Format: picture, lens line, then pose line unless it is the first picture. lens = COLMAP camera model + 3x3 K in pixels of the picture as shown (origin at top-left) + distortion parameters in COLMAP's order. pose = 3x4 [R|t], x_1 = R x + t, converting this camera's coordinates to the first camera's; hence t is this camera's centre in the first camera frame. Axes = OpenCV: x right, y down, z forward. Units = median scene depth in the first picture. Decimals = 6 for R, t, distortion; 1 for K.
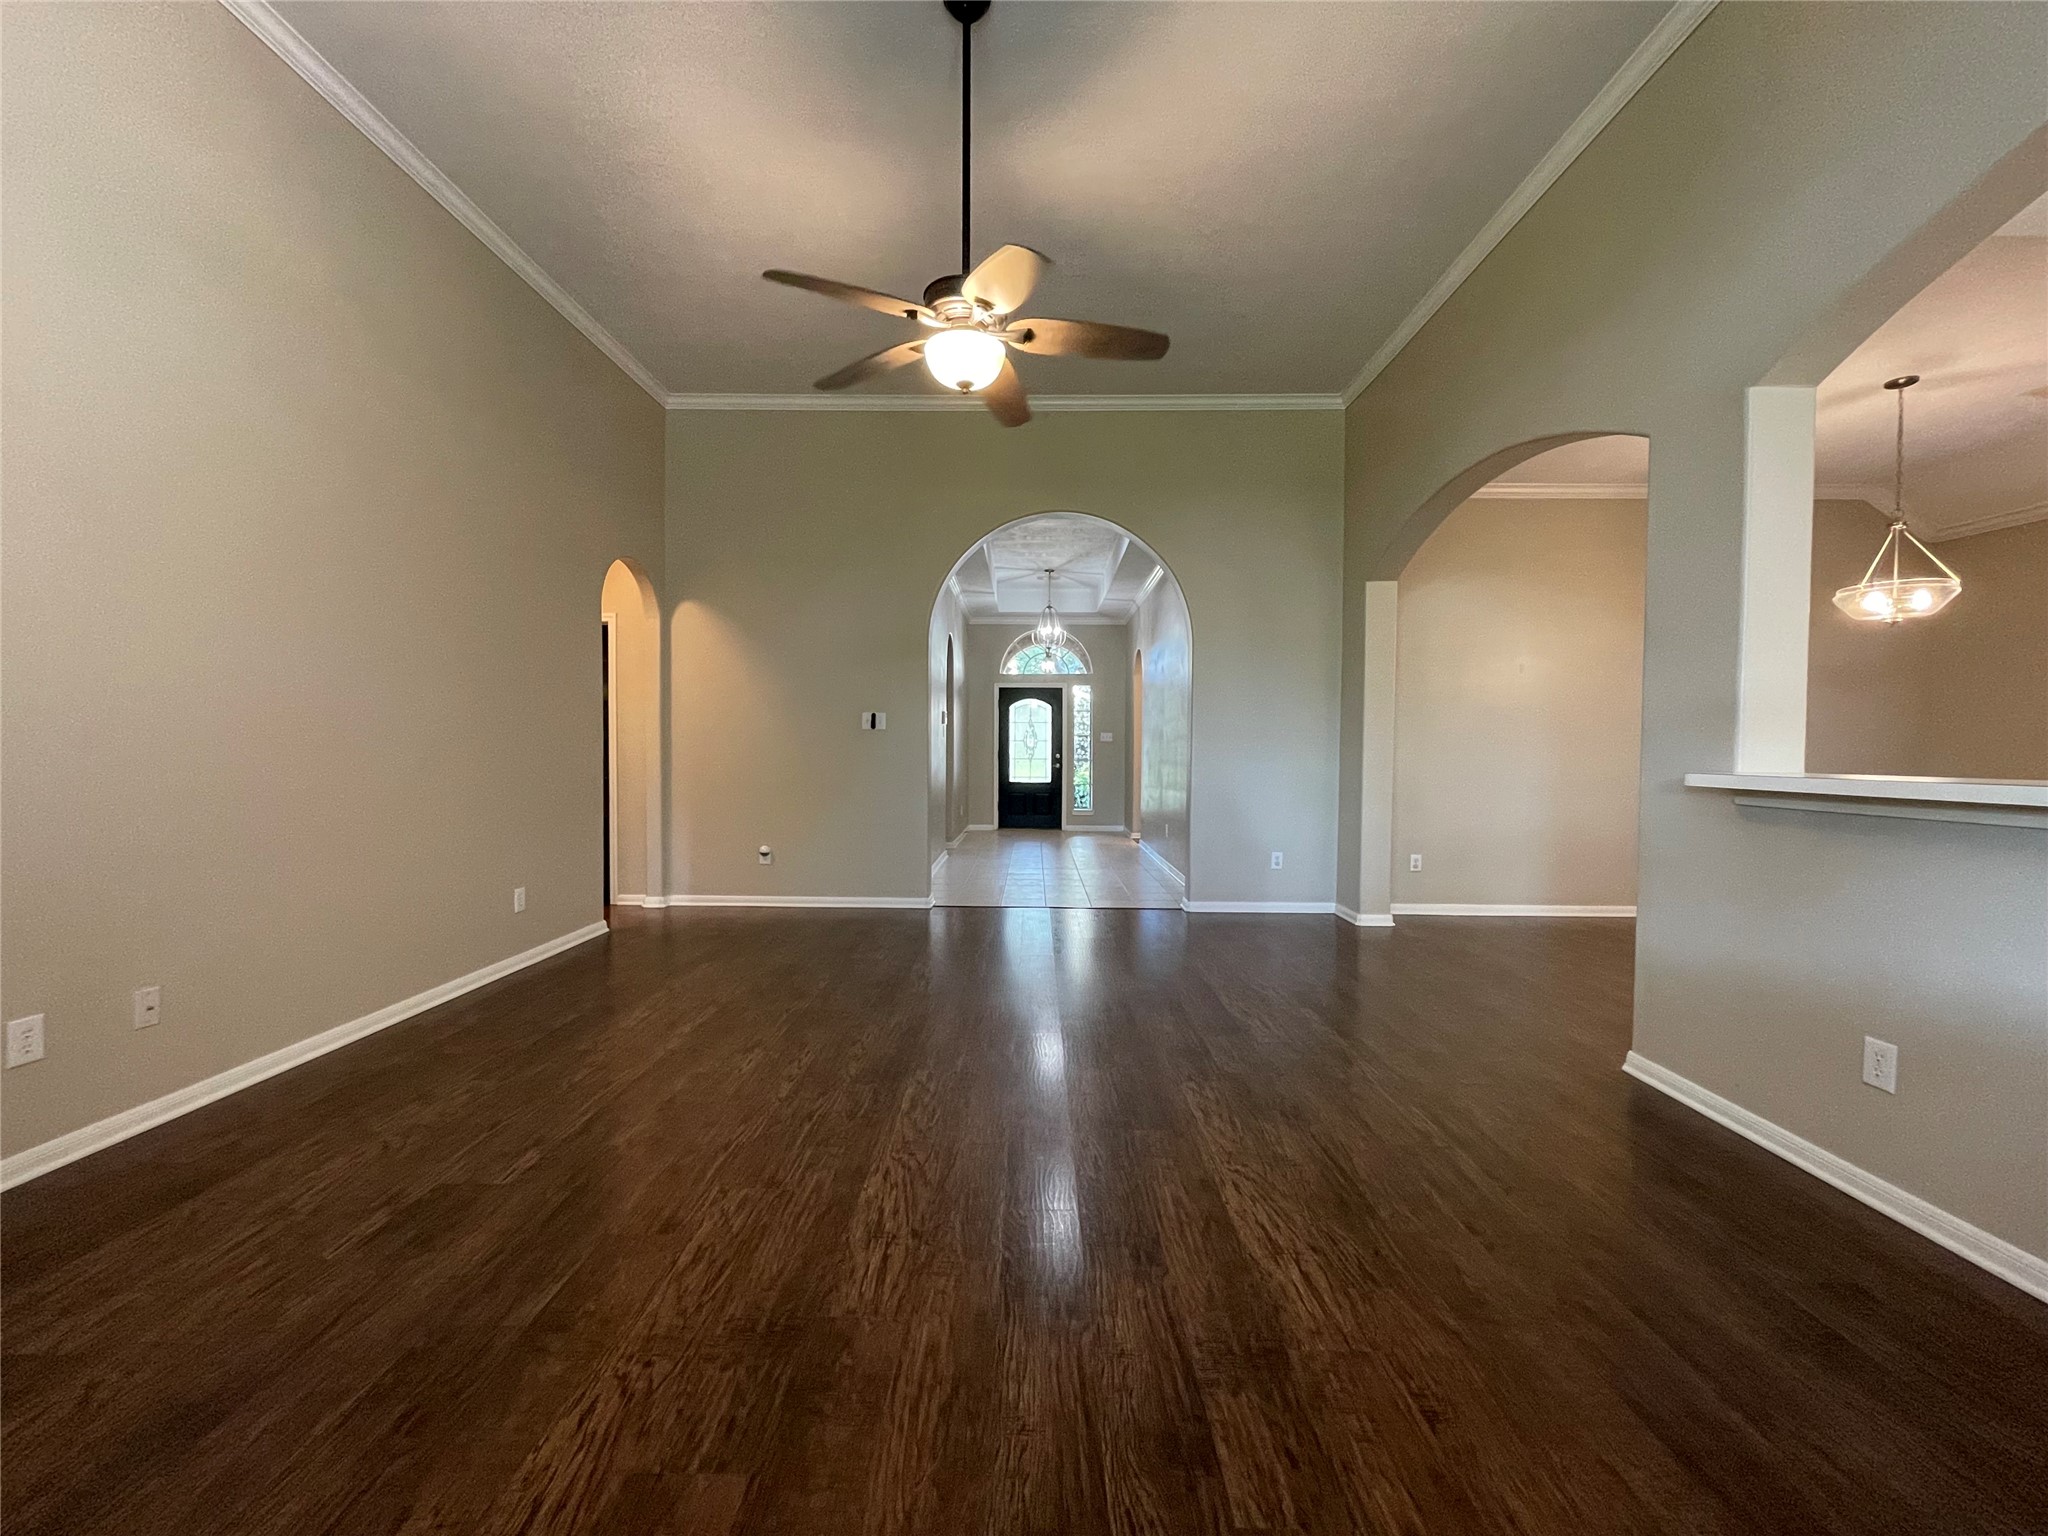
lens RADIAL K [[826.4, 0, 1022.6], [0, 826.4, 770.9], [0, 0, 1]] dist [-0.001526, -0.000288]
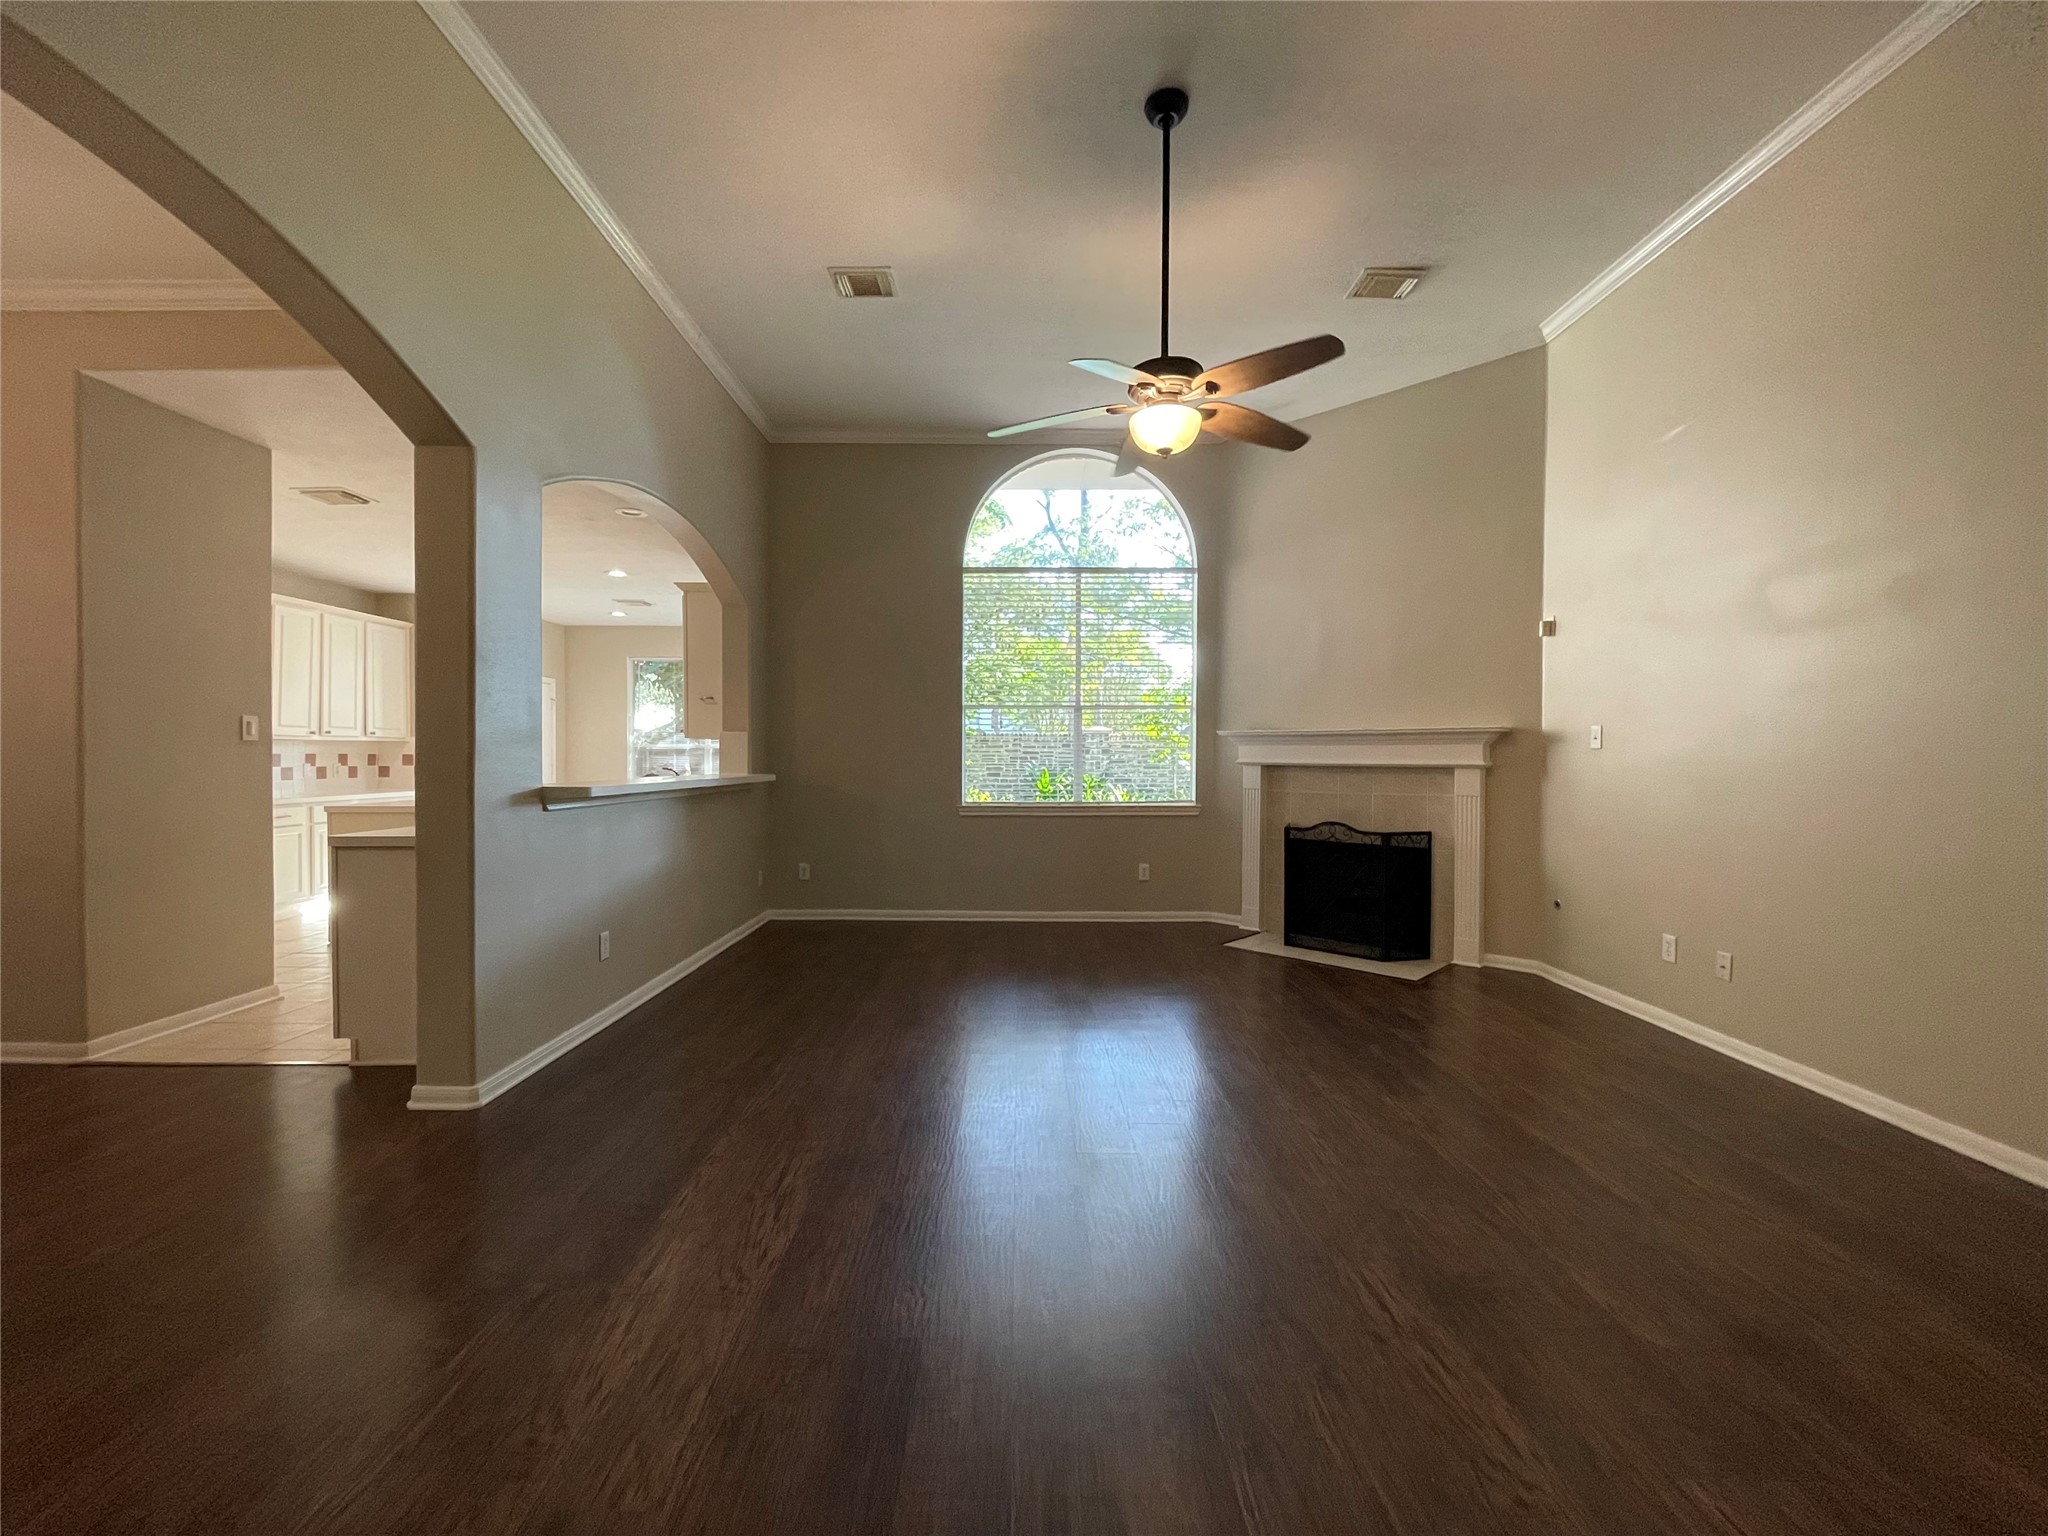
lens RADIAL K [[823.4, 0, 1023.1], [0, 823.4, 769.8], [0, 0, 1]] dist [-0.000824, -0.000074]
pose [[-0.999774, -0.011470, -0.017921, 0.142628], [-0.012170, 0.999146, 0.039496, -0.079358], [0.017453, 0.039705, -0.999059, 2.182480]]
